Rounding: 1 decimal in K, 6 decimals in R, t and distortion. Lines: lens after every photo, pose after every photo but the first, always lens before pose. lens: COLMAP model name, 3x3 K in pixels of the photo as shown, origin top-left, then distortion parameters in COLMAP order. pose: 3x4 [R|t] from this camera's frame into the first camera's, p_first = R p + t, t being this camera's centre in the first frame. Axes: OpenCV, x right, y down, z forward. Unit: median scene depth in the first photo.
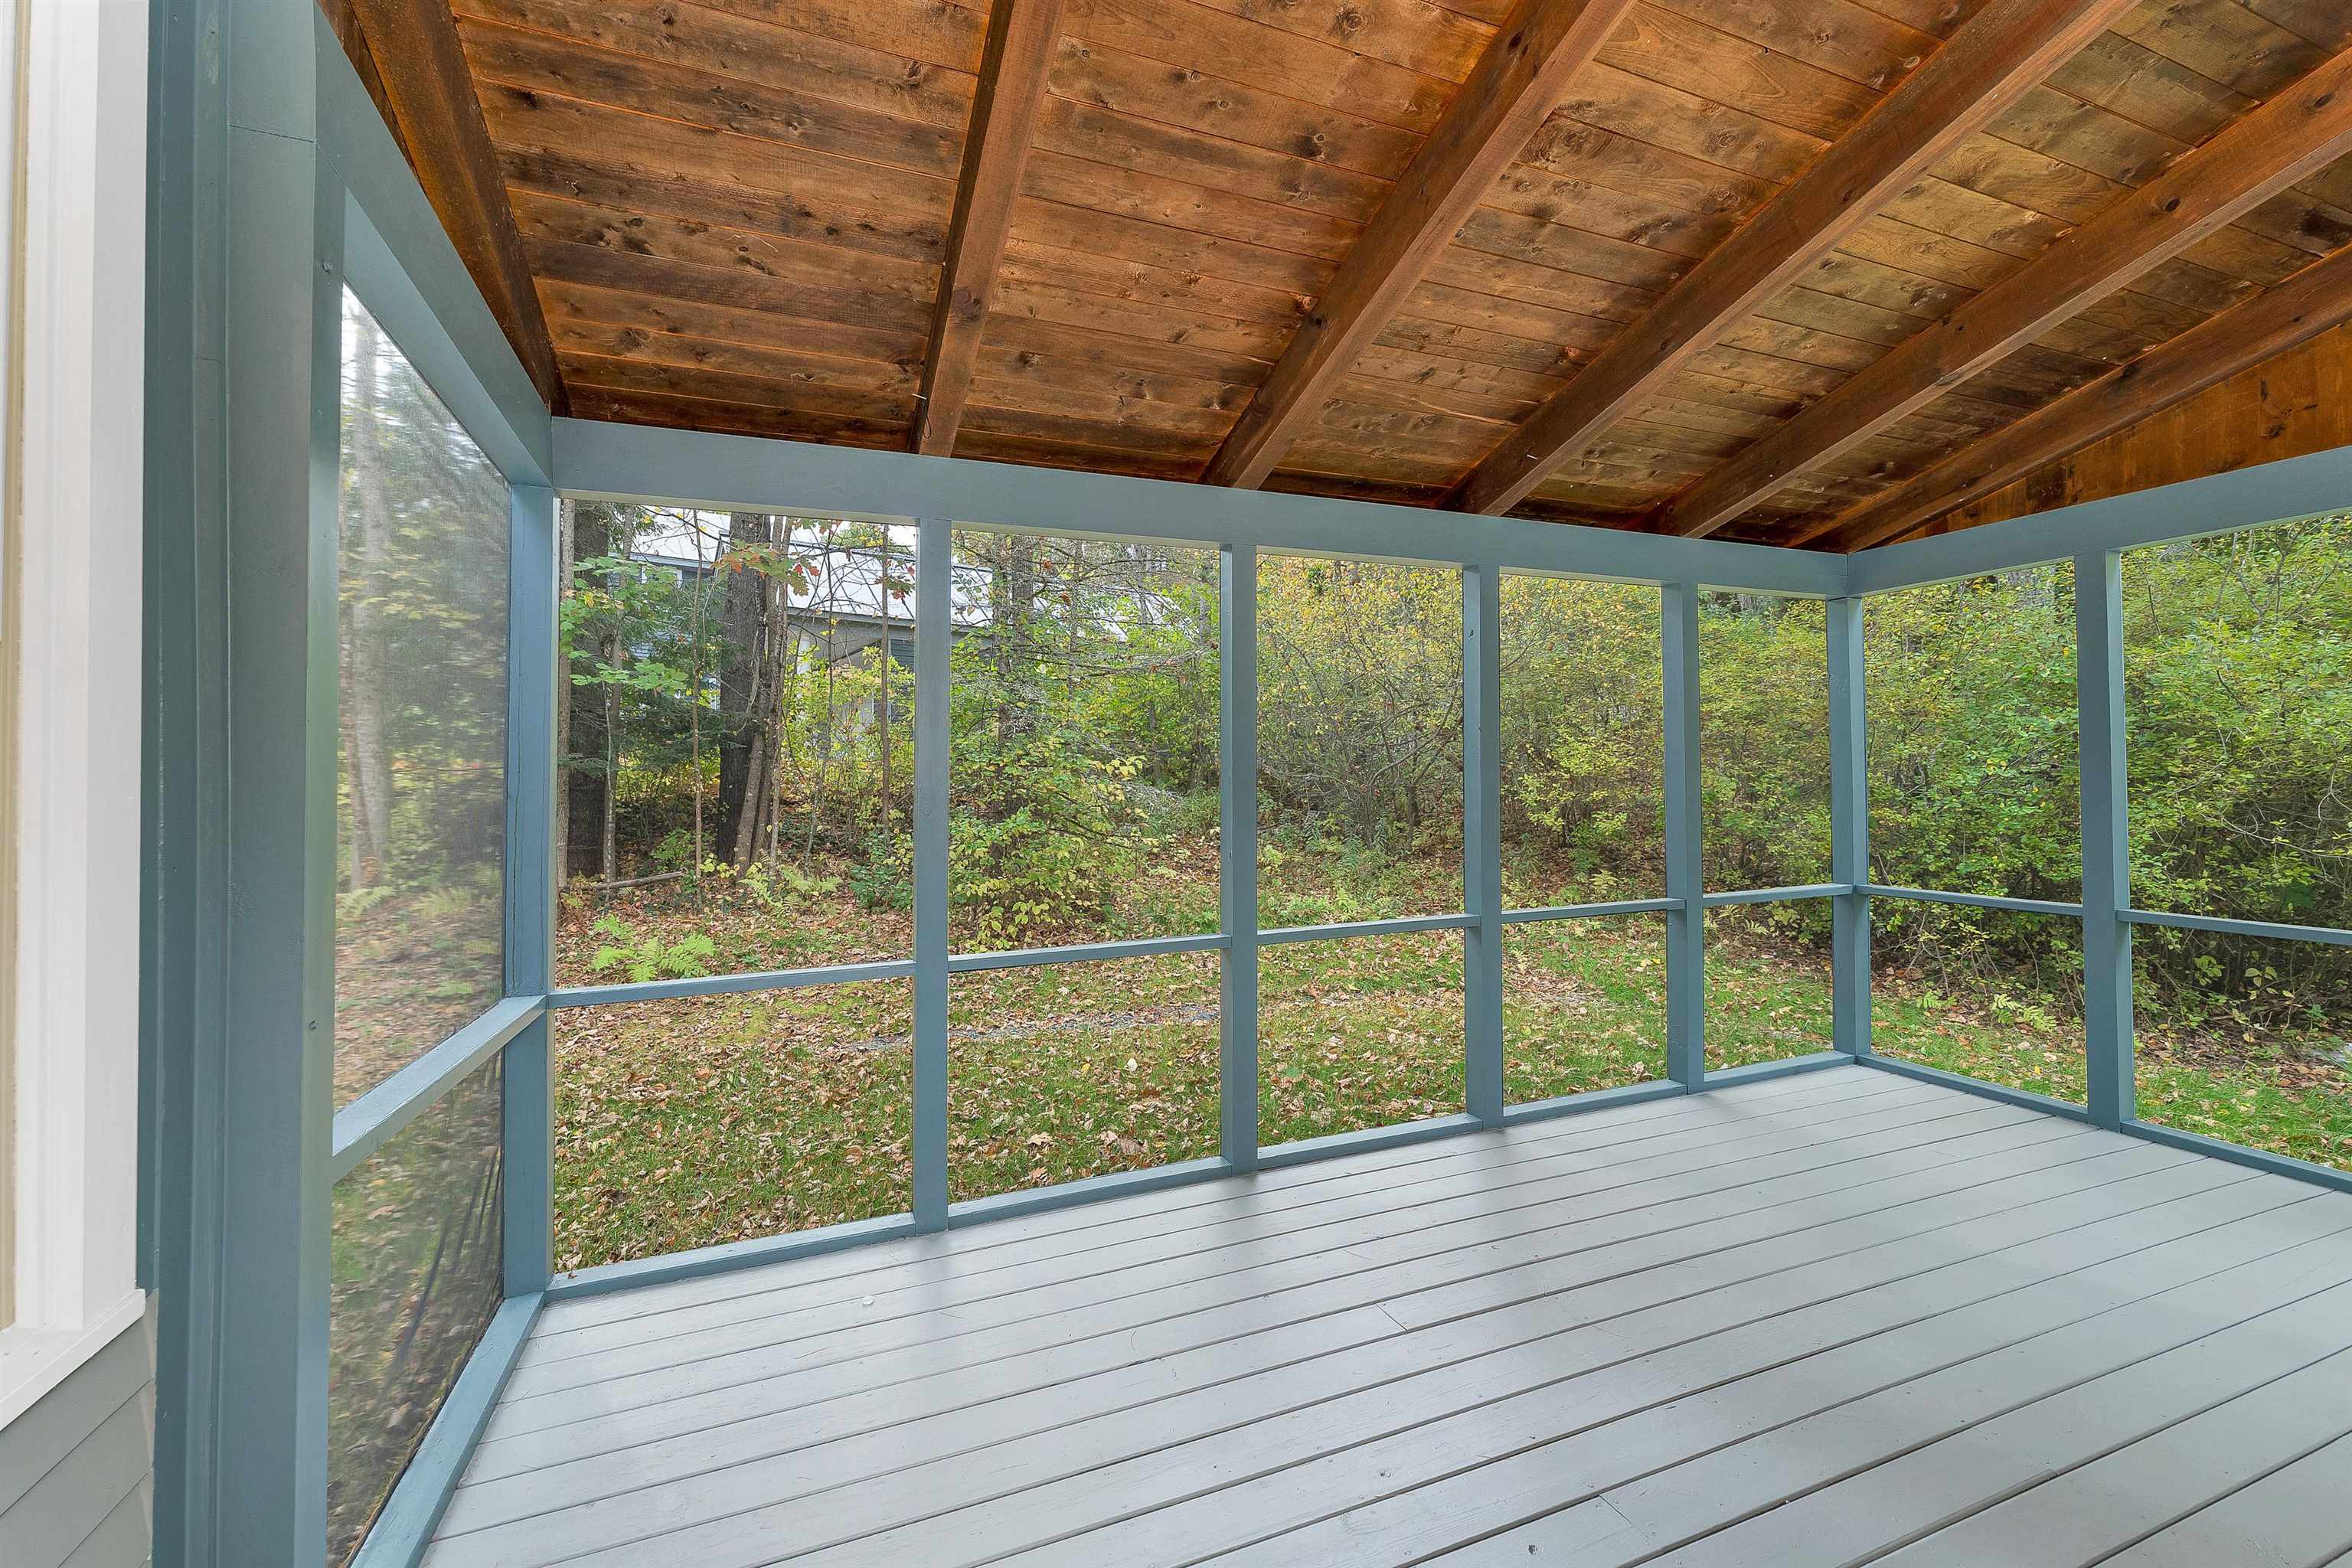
lens RADIAL K [[987.4, 0, 1171.8], [0, 987.4, 792.1], [0, 0, 1]] dist [0.002500, 0.000172]
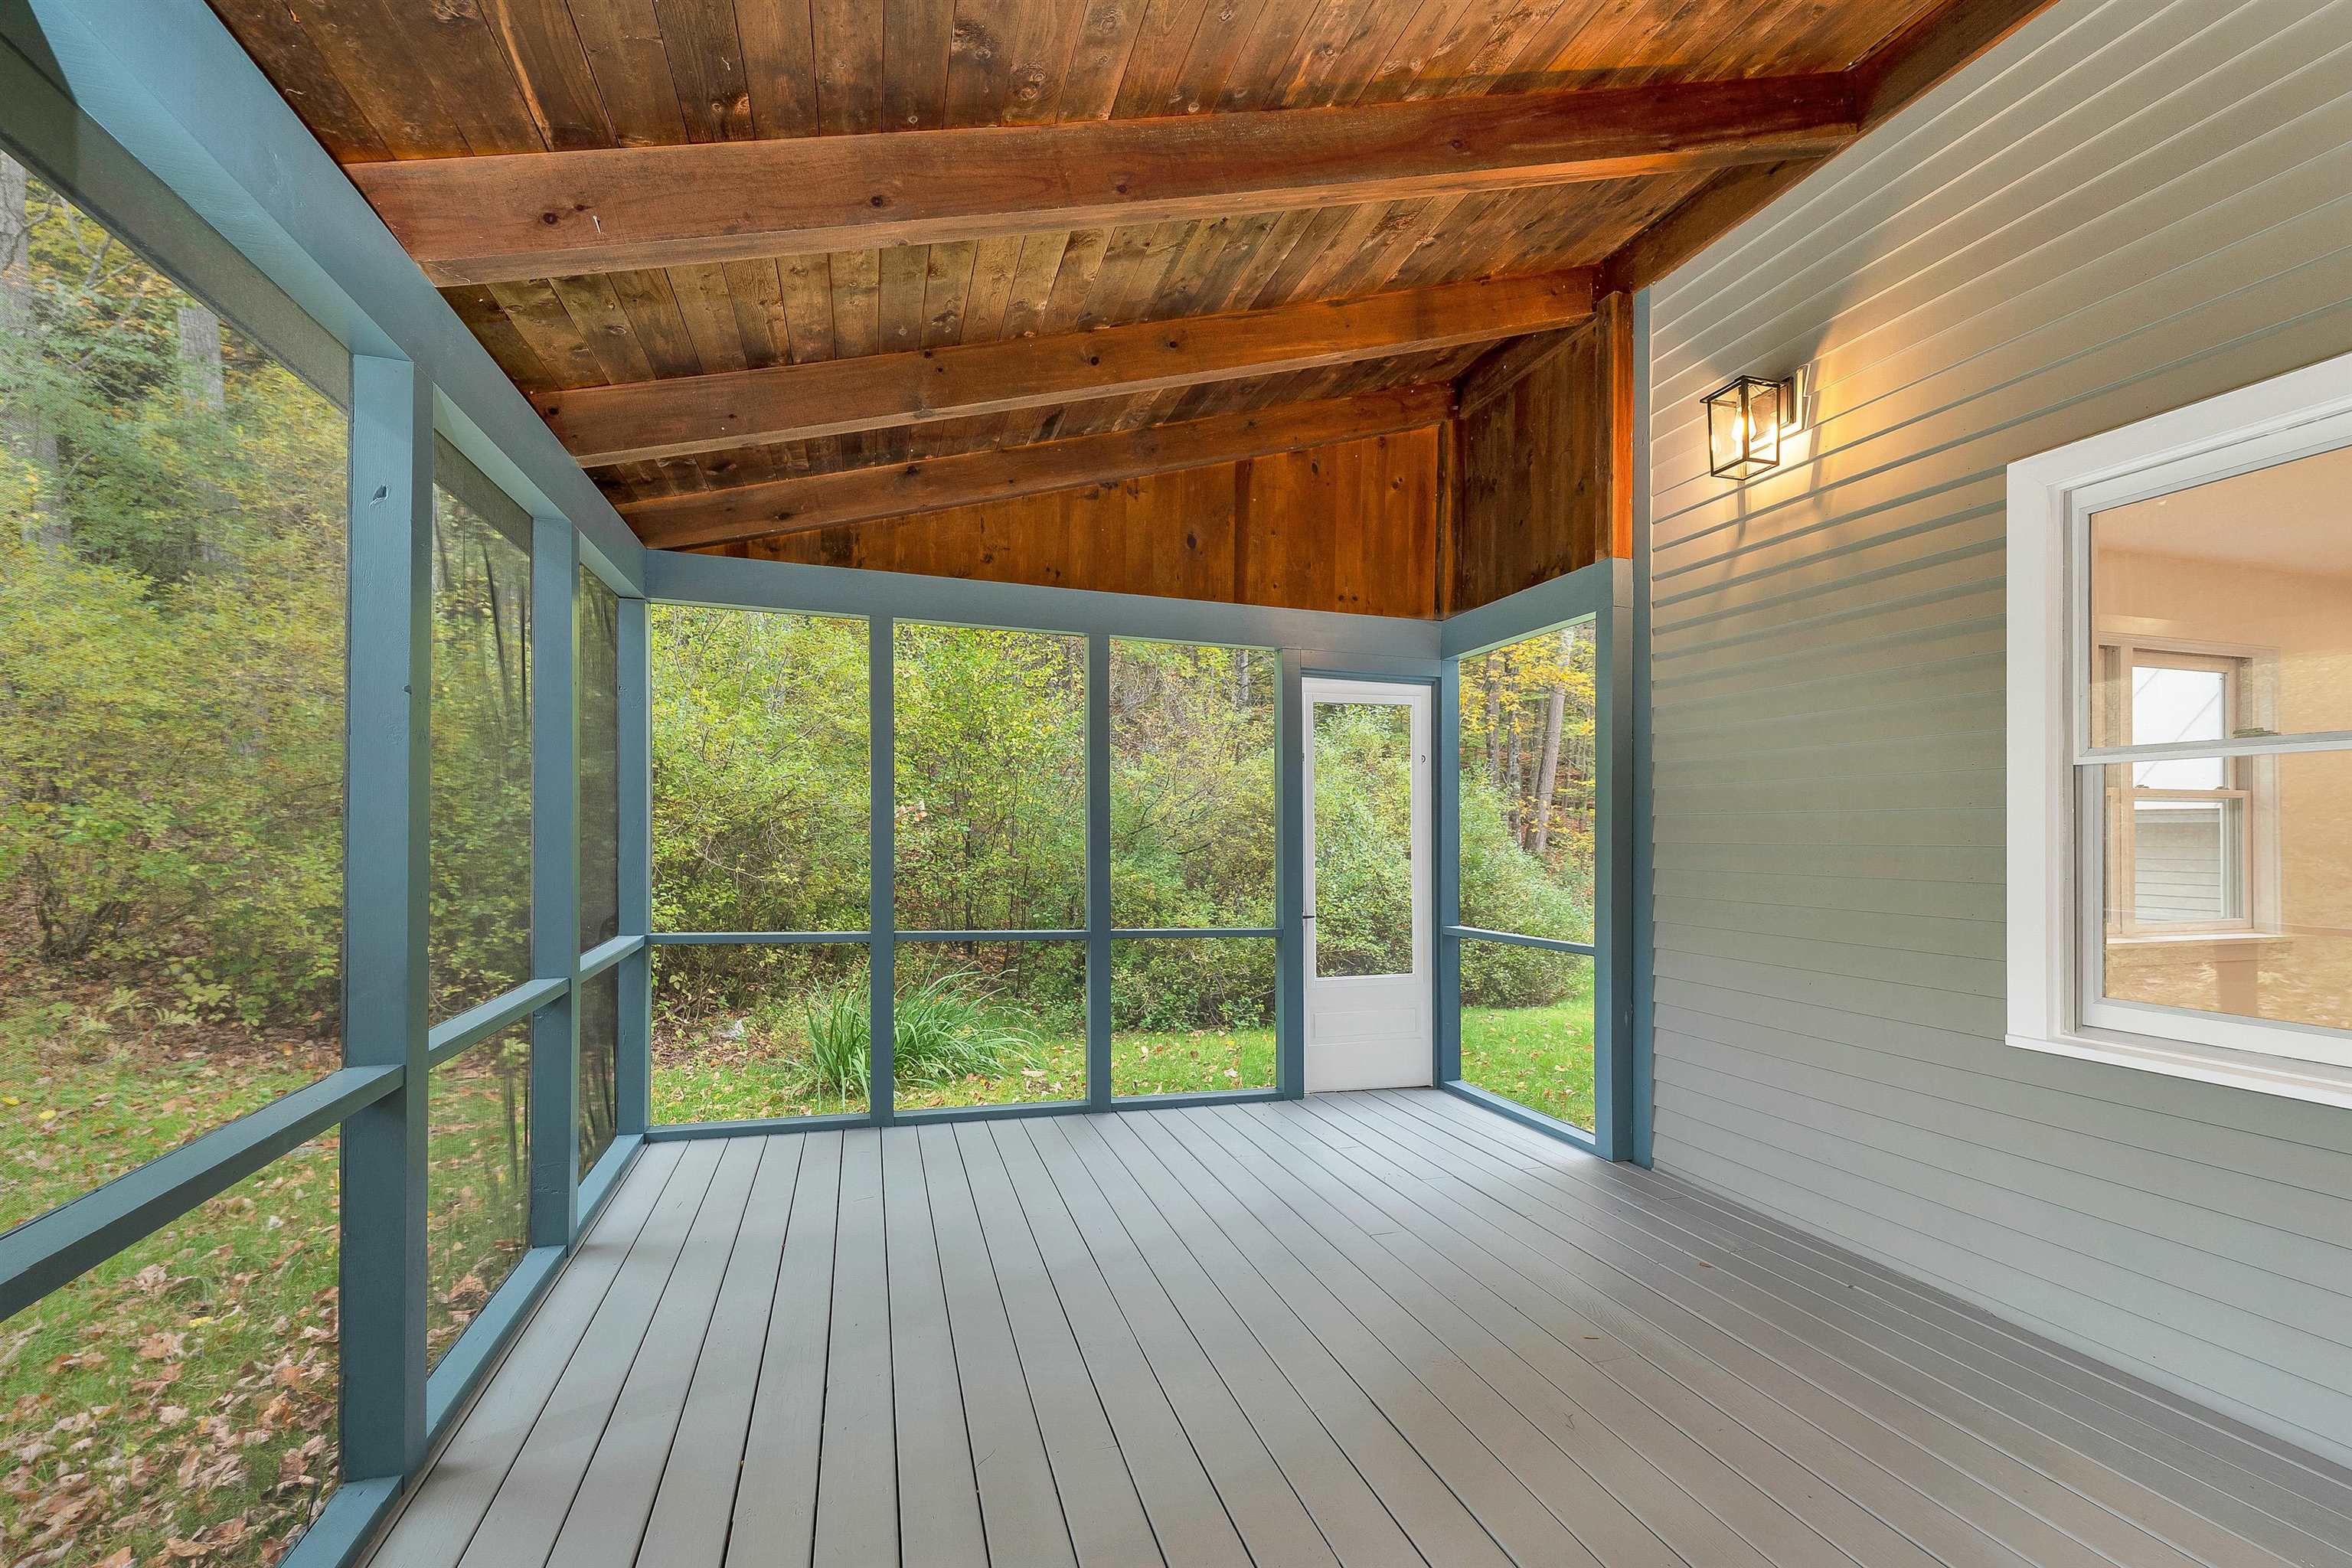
lens RADIAL K [[979.3, 0, 1174.9], [0, 979.3, 829.3], [0, 0, 1]] dist [-0.000232, -0.000028]
pose [[0.072985, 0.010783, 0.997275, -0.138289], [-0.008863, 0.999909, -0.010163, 0.006875], [-0.997294, -0.008098, 0.073074, 0.535820]]
